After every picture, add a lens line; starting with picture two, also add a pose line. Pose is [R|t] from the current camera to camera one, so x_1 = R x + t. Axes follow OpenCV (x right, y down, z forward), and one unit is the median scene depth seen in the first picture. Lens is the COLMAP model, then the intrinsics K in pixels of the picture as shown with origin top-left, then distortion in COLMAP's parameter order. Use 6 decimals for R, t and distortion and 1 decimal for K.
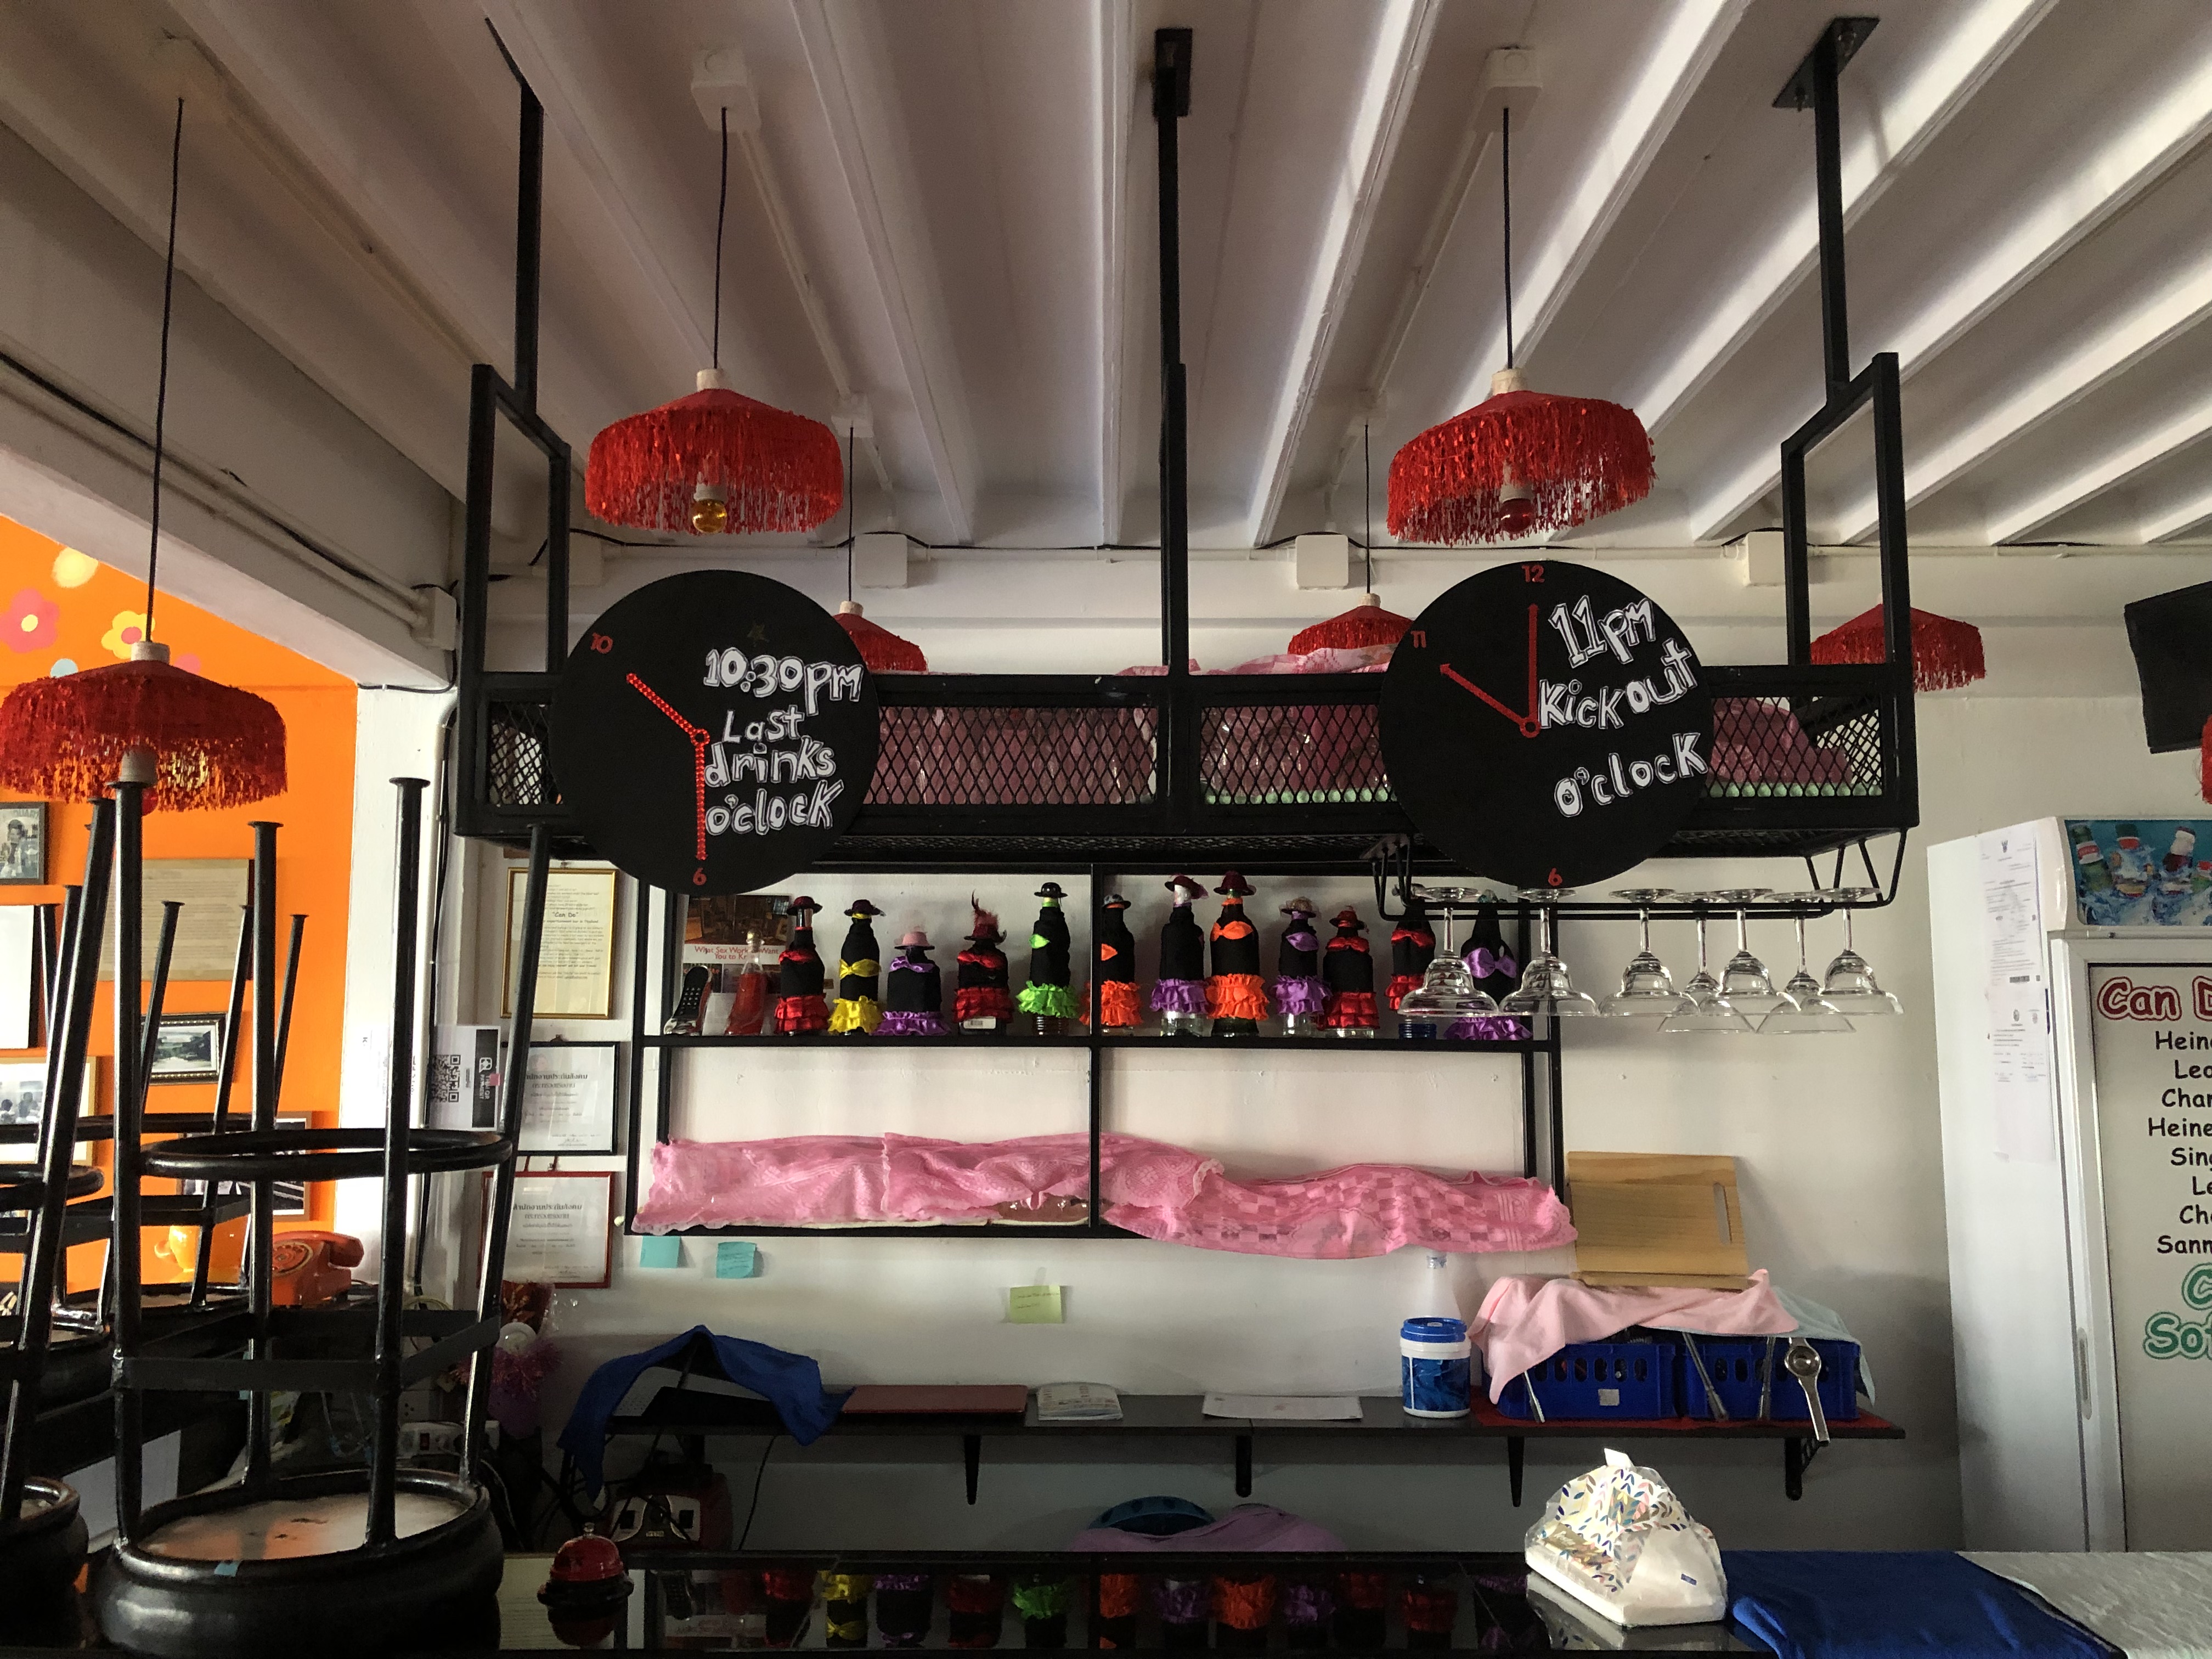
lens RADIAL K [[1824.9, 0, 1105.5], [0, 1824.9, 836.6], [0, 0, 1]] dist [0.013070, 0.007428]
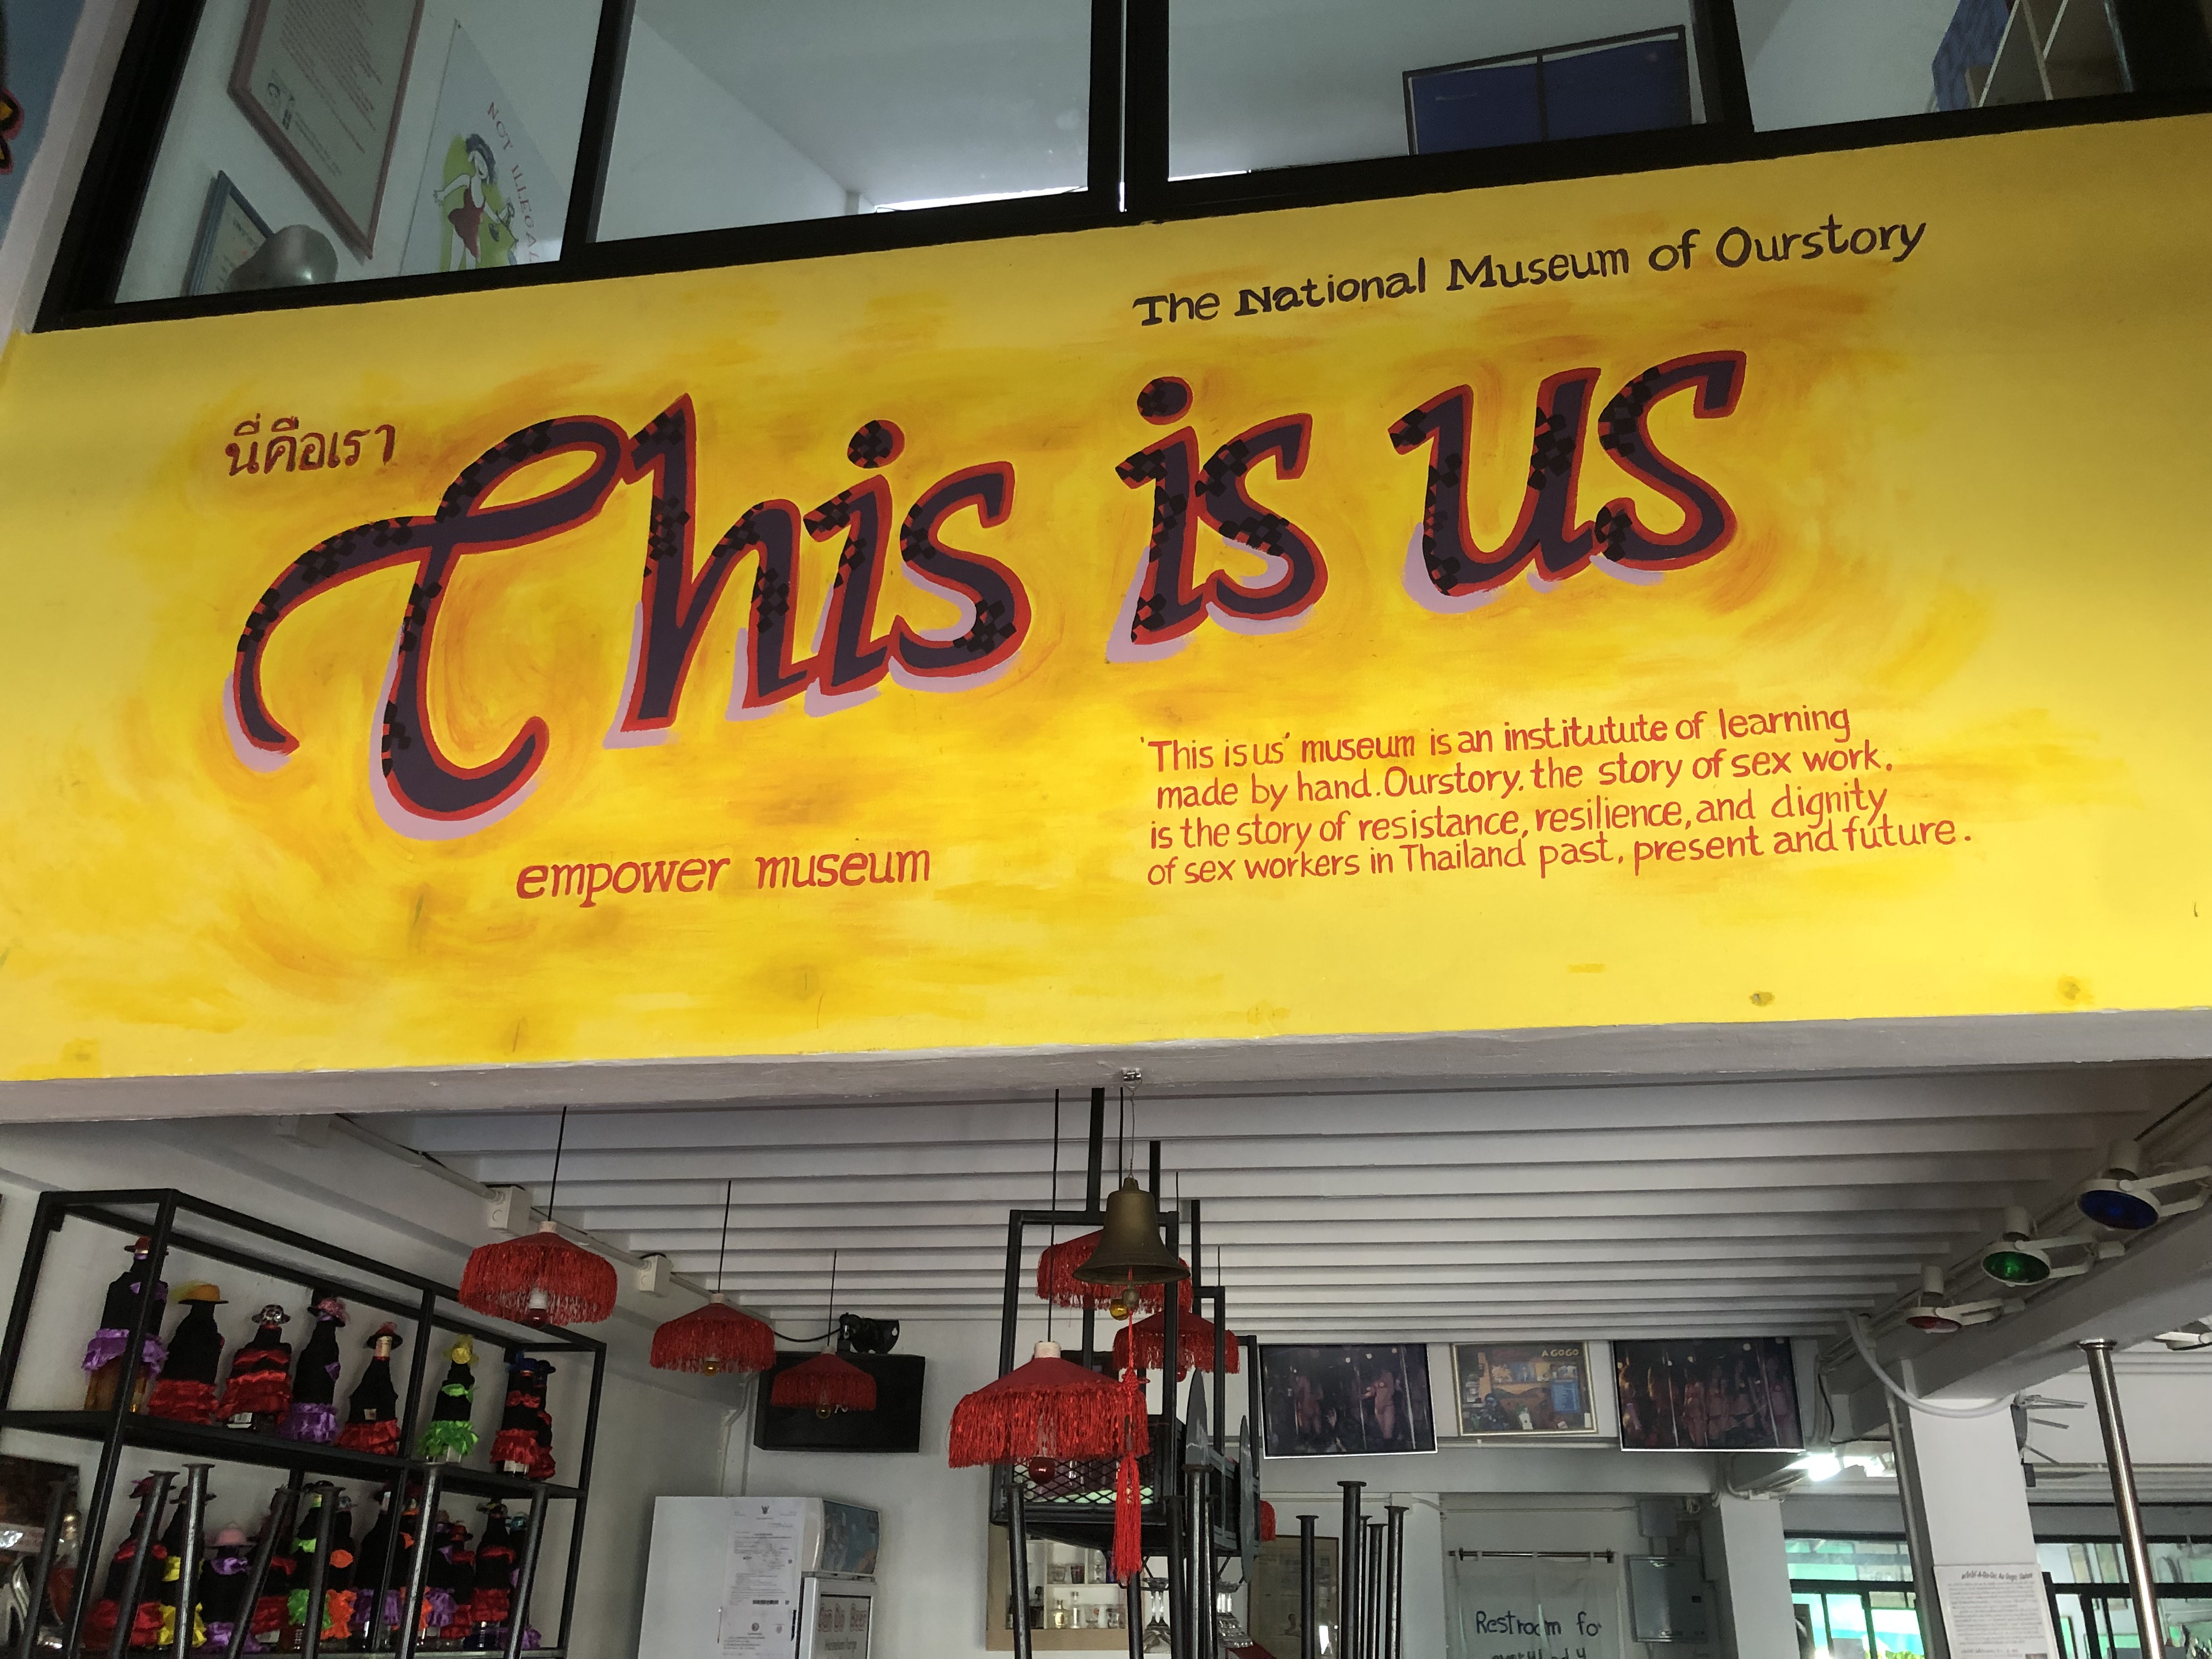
lens RADIAL K [[1824.9, 0, 1107.2], [0, 1824.9, 831.5], [0, 0, 1]] dist [0.013070, 0.007428]
pose [[0.159490, 0.403451, 0.900994, -1.119512], [-0.124248, 0.913623, -0.387112, 0.046329], [-0.979350, -0.050206, 0.195841, 0.444907]]
